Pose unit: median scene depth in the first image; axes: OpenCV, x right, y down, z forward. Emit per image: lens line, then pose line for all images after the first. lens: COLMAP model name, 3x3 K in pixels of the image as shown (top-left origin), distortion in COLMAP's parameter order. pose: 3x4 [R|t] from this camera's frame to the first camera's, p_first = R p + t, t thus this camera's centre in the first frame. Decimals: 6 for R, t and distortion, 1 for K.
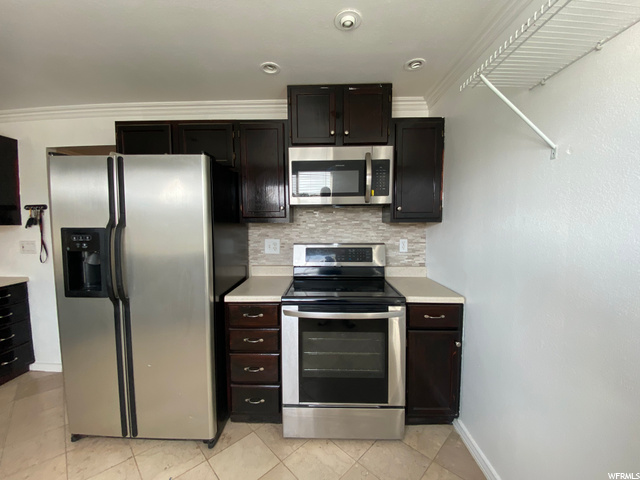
lens RADIAL K [[264.1, 0, 320.0], [0, 264.1, 240.0], [0, 0, 1]] dist [0.026623, -0.024374]
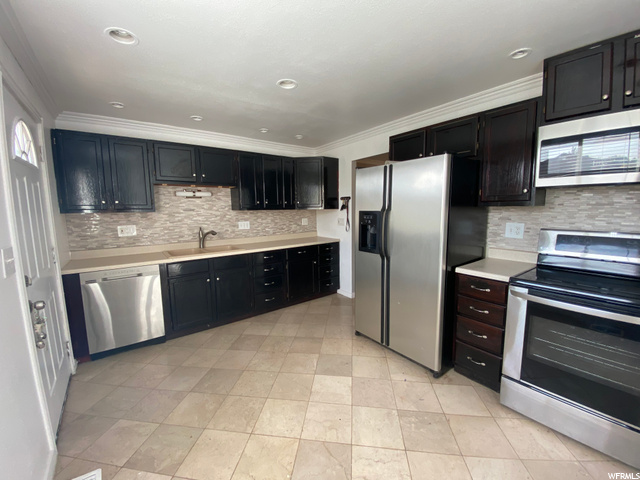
lens RADIAL K [[264.1, 0, 320.0], [0, 264.1, 240.0], [0, 0, 1]] dist [0.026623, -0.024374]
pose [[0.634327, 0.089738, -0.767838, 0.159344], [-0.039012, 0.995690, 0.084139, 0.006585], [0.772080, -0.023417, 0.635094, -0.235300]]
